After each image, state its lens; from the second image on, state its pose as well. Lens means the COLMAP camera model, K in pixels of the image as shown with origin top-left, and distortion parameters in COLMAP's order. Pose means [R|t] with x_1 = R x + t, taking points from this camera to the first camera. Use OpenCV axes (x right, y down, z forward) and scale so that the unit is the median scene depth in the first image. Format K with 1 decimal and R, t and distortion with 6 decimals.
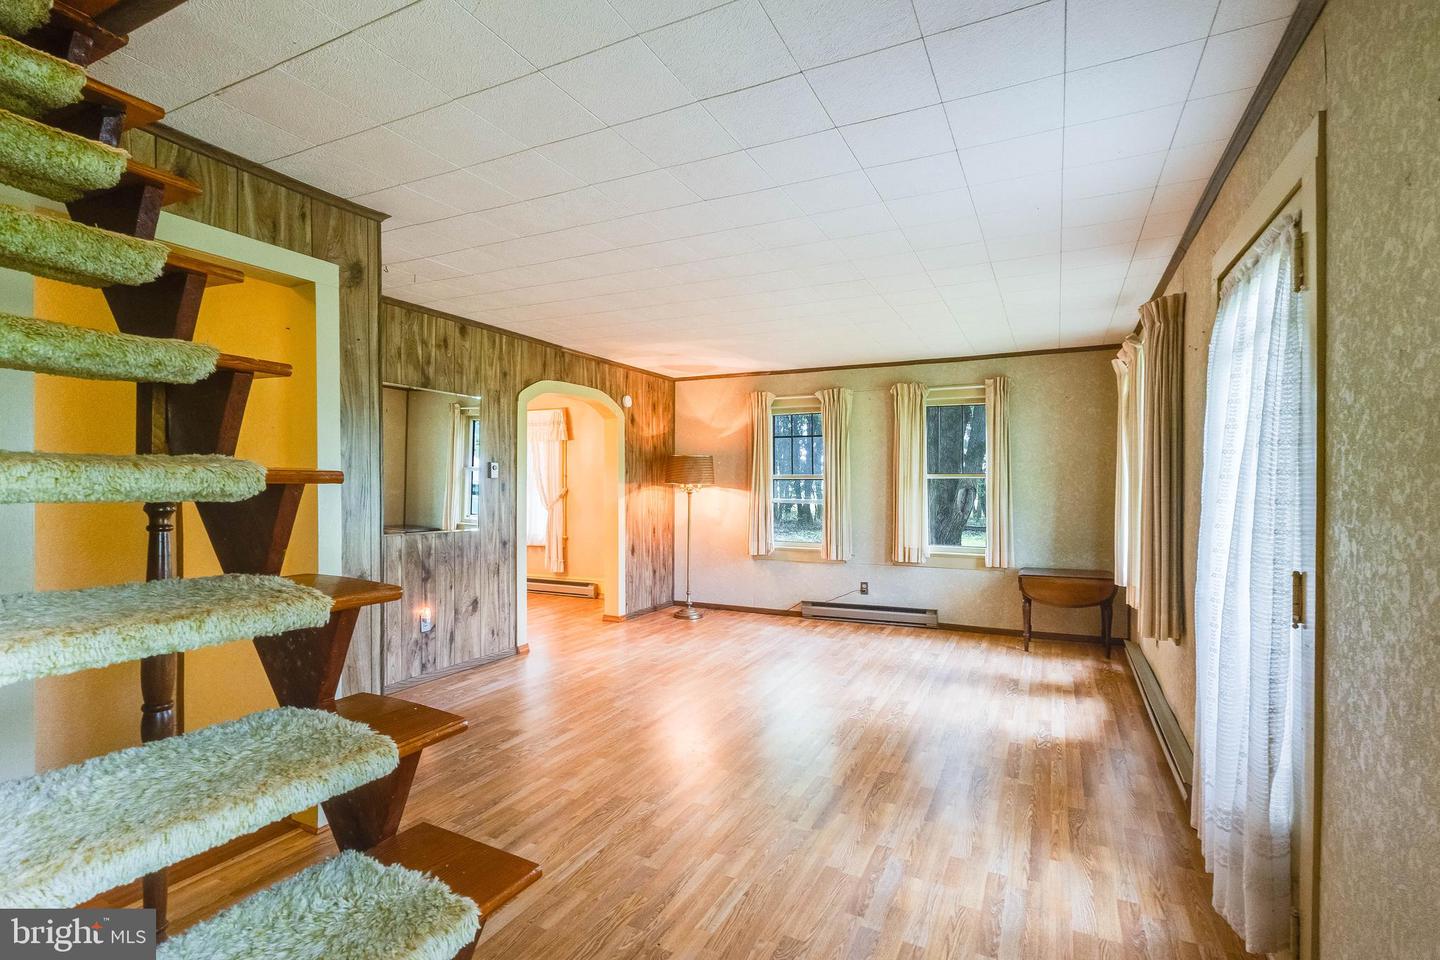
lens RADIAL K [[681.9, 0, 719.0], [0, 681.9, 480.9], [0, 0, 1]] dist [0.003287, 0.000304]
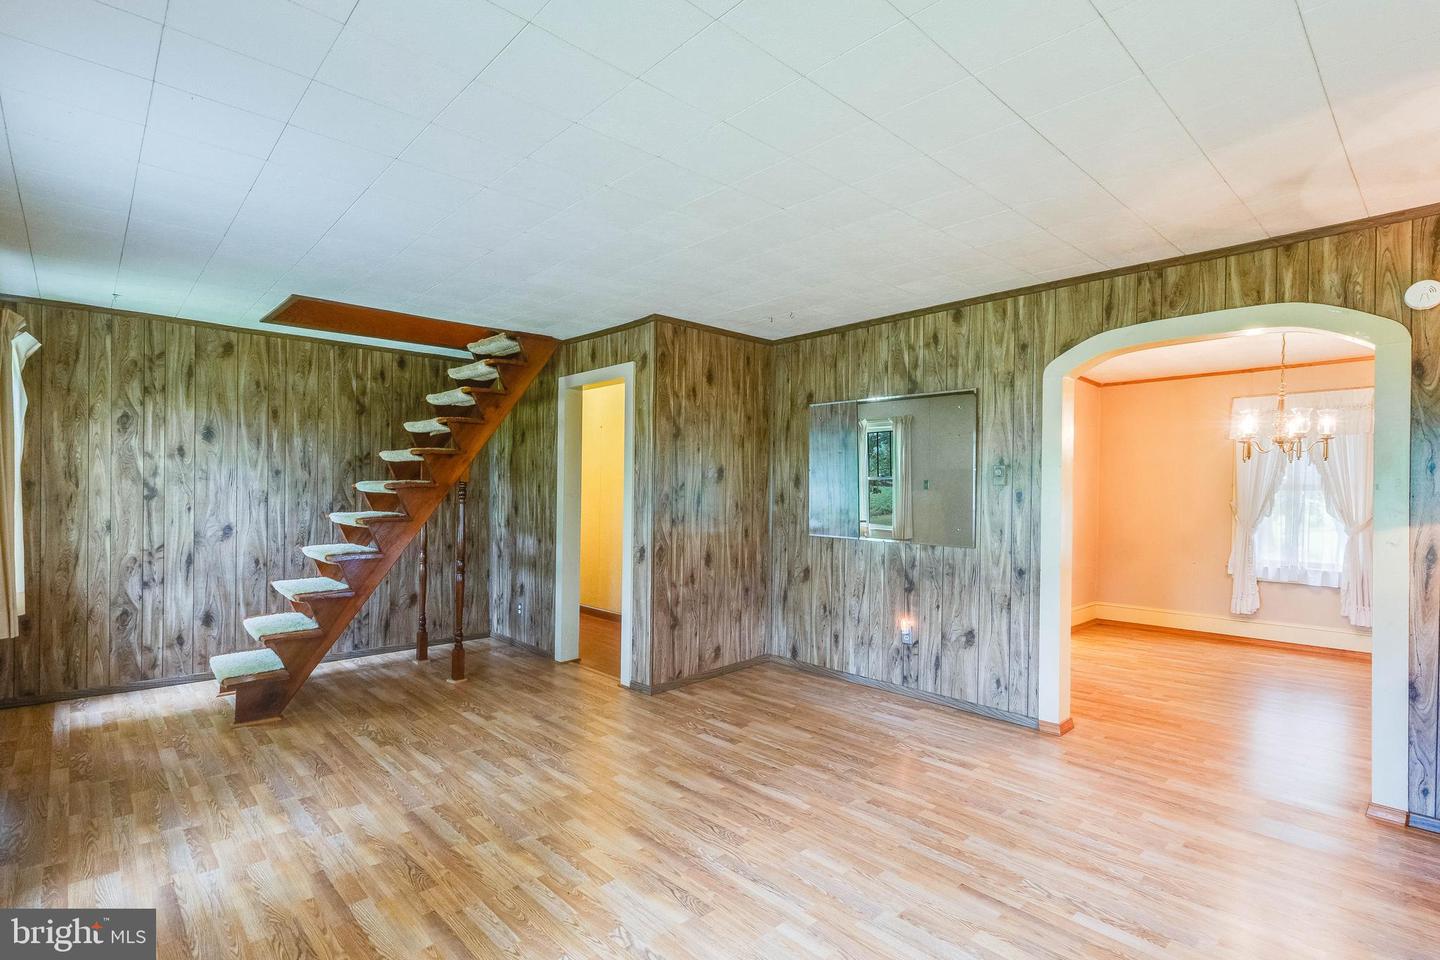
lens RADIAL K [[681.9, 0, 718.6], [0, 681.9, 488.1], [0, 0, 1]] dist [0.003287, 0.000304]
pose [[-0.350898, -0.009218, -0.936368, 0.576811], [-0.004866, 0.999956, -0.008020, 0.007648], [0.936401, 0.001742, -0.350927, 1.084699]]
